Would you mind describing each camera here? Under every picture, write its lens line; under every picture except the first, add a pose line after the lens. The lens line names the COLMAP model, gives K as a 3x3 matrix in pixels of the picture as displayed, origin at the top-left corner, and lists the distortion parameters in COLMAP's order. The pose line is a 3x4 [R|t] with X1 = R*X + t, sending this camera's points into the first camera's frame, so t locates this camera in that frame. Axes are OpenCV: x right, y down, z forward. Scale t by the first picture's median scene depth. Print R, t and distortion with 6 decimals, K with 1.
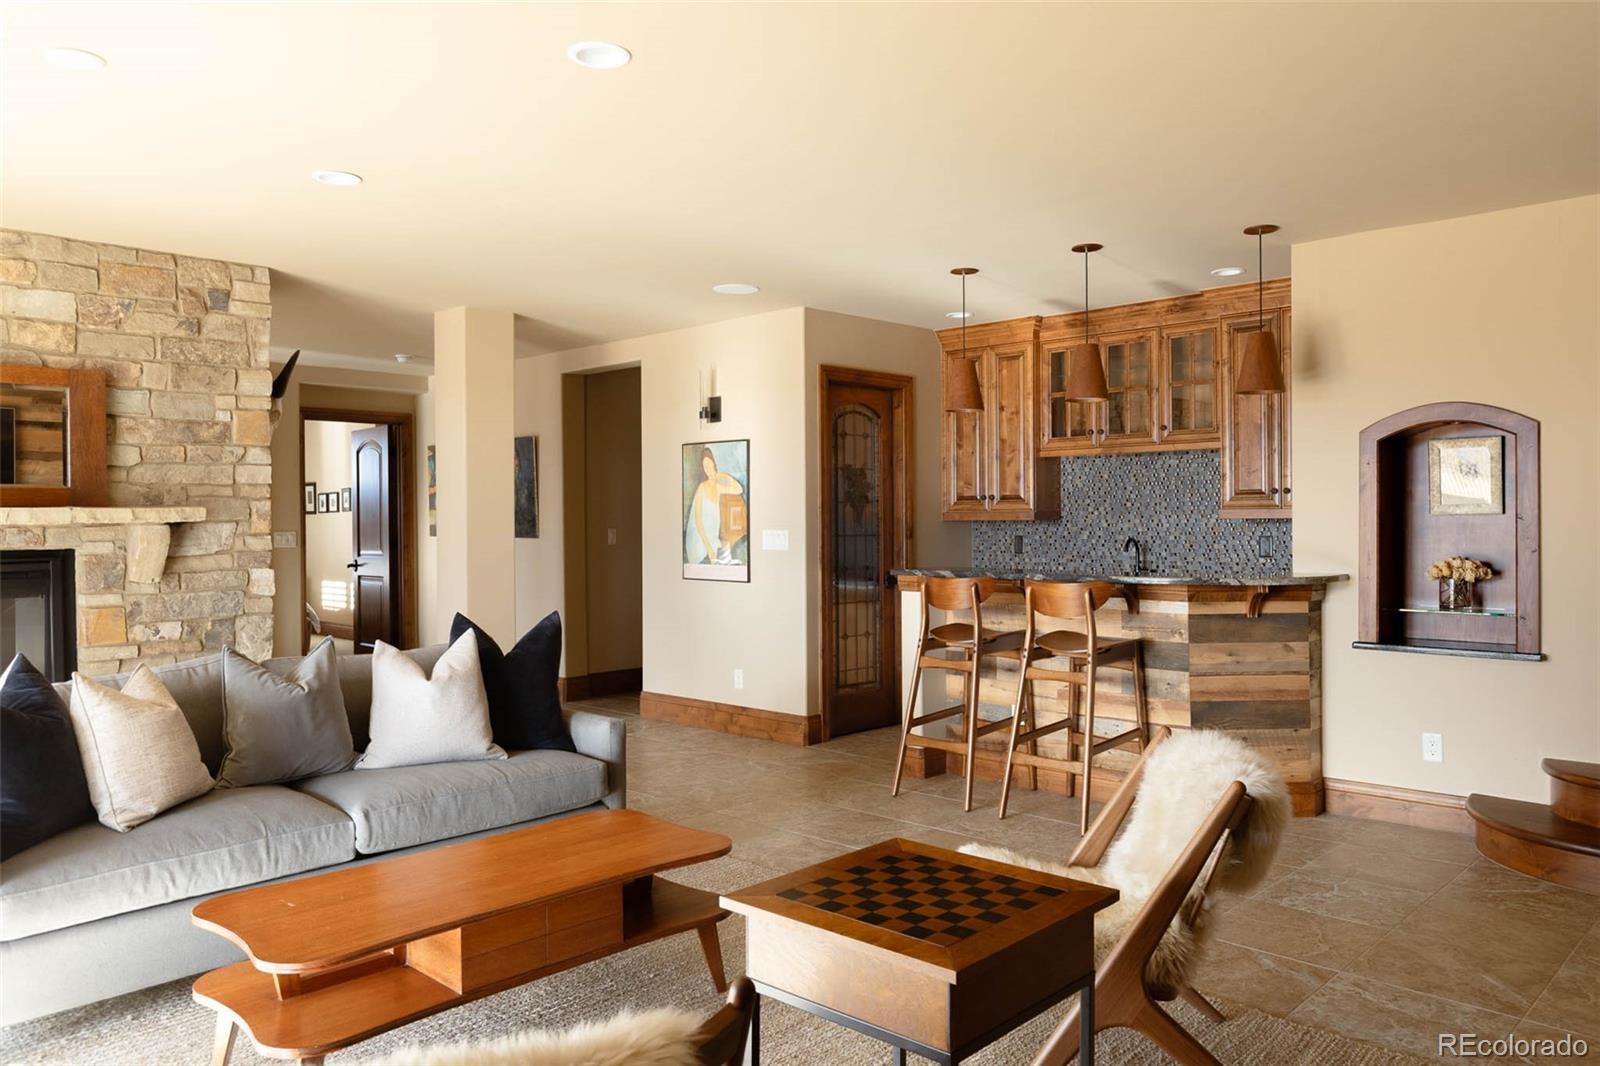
lens RADIAL K [[1155.1, 0, 810.2], [0, 1155.1, 531.0], [0, 0, 1]] dist [-0.003197, 0.002015]
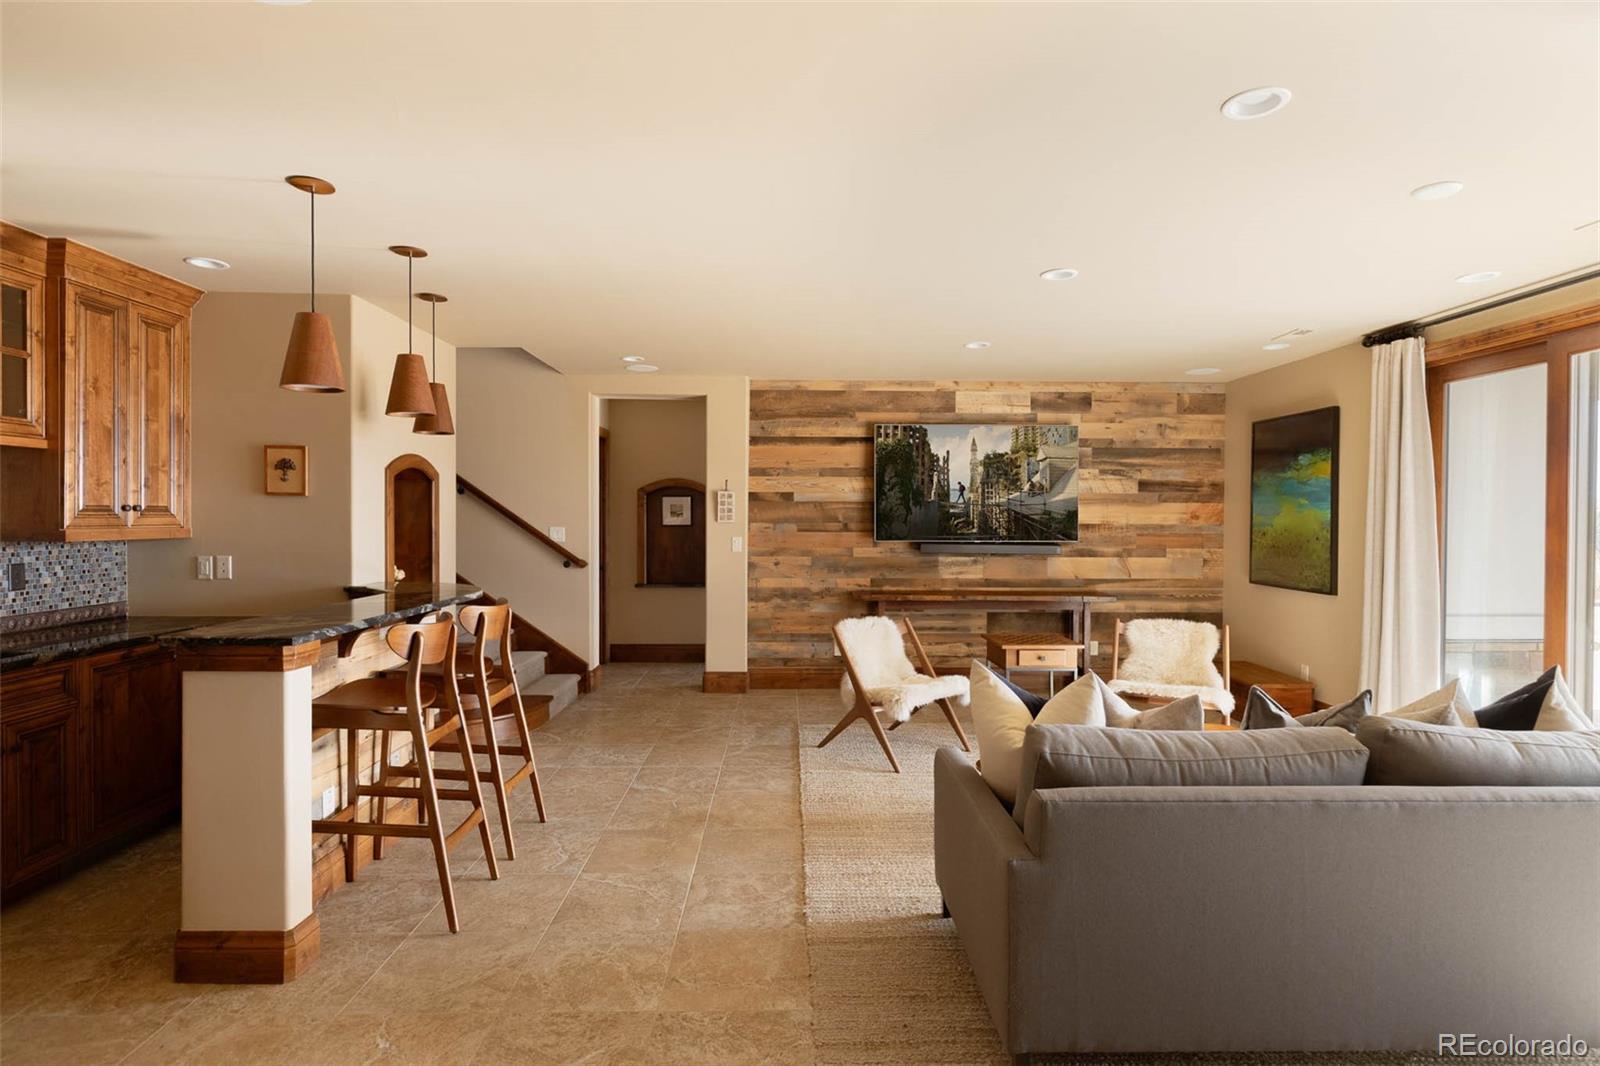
lens RADIAL K [[816.1, 0, 799.9], [0, 816.1, 525.3], [0, 0, 1]] dist [0.016042, -0.000267]
pose [[-0.703178, 0.001370, 0.711013, -0.407683], [0.013034, 0.999855, 0.010964, -0.022744], [-0.710895, 0.016977, -0.703094, 1.118853]]
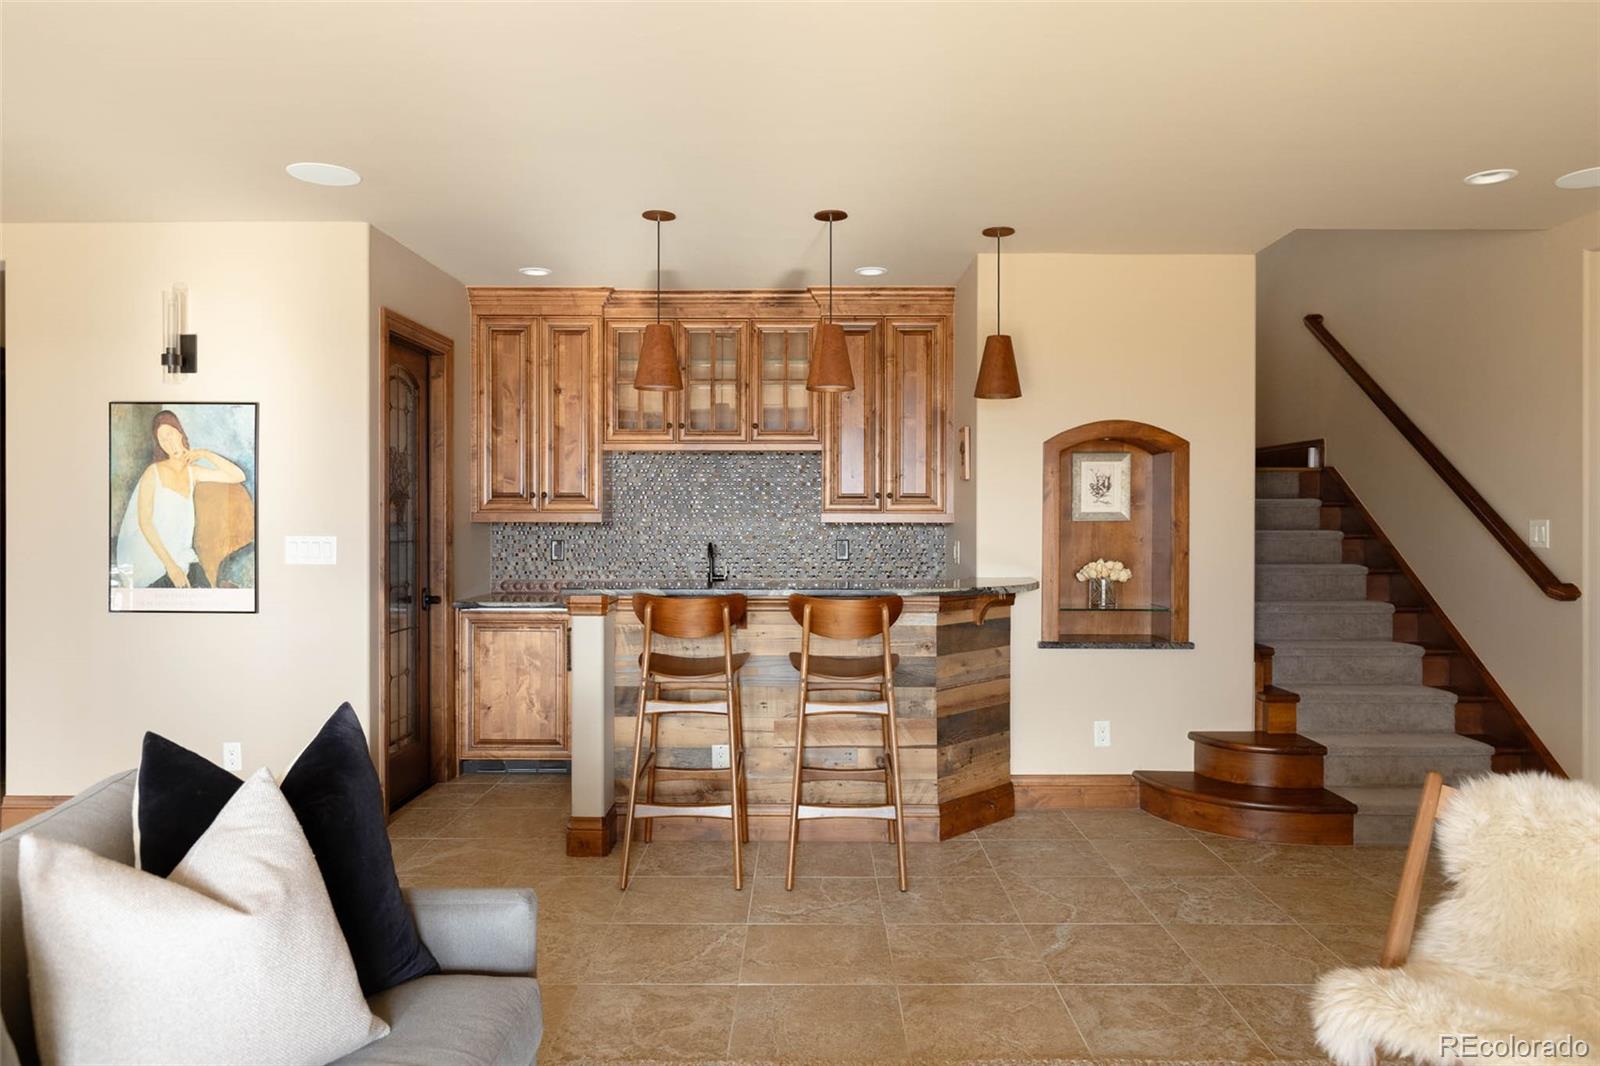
lens RADIAL K [[1064.4, 0, 806.7], [0, 1064.4, 524.5], [0, 0, 1]] dist [0.004435, 0.000738]
pose [[0.722002, 0.001602, 0.691889, -0.301069], [0.000087, 0.999997, -0.002406, -0.007335], [-0.691891, 0.001798, 0.722000, 0.383673]]
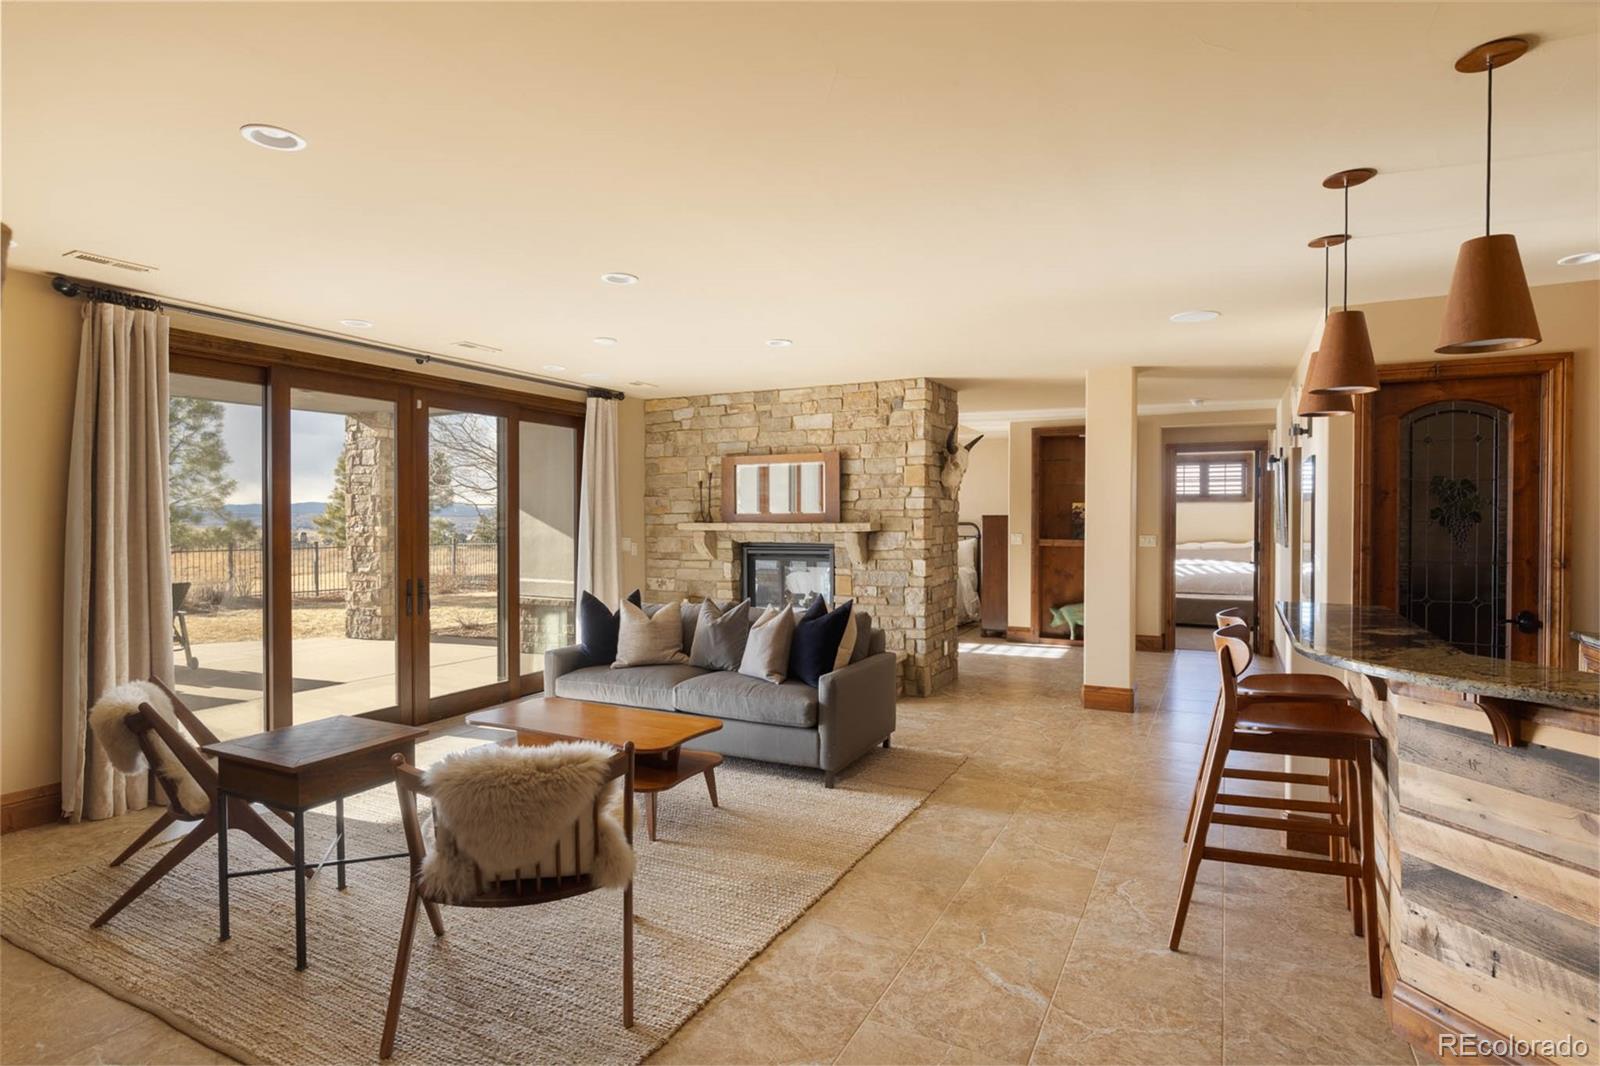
lens RADIAL K [[816.1, 0, 792.9], [0, 816.1, 527.5], [0, 0, 1]] dist [0.016042, -0.000267]
pose [[0.272771, 0.016129, -0.961944, 0.575012], [-0.010856, 0.999847, 0.013686, -0.026718], [0.962018, 0.006710, 0.272905, 0.479128]]
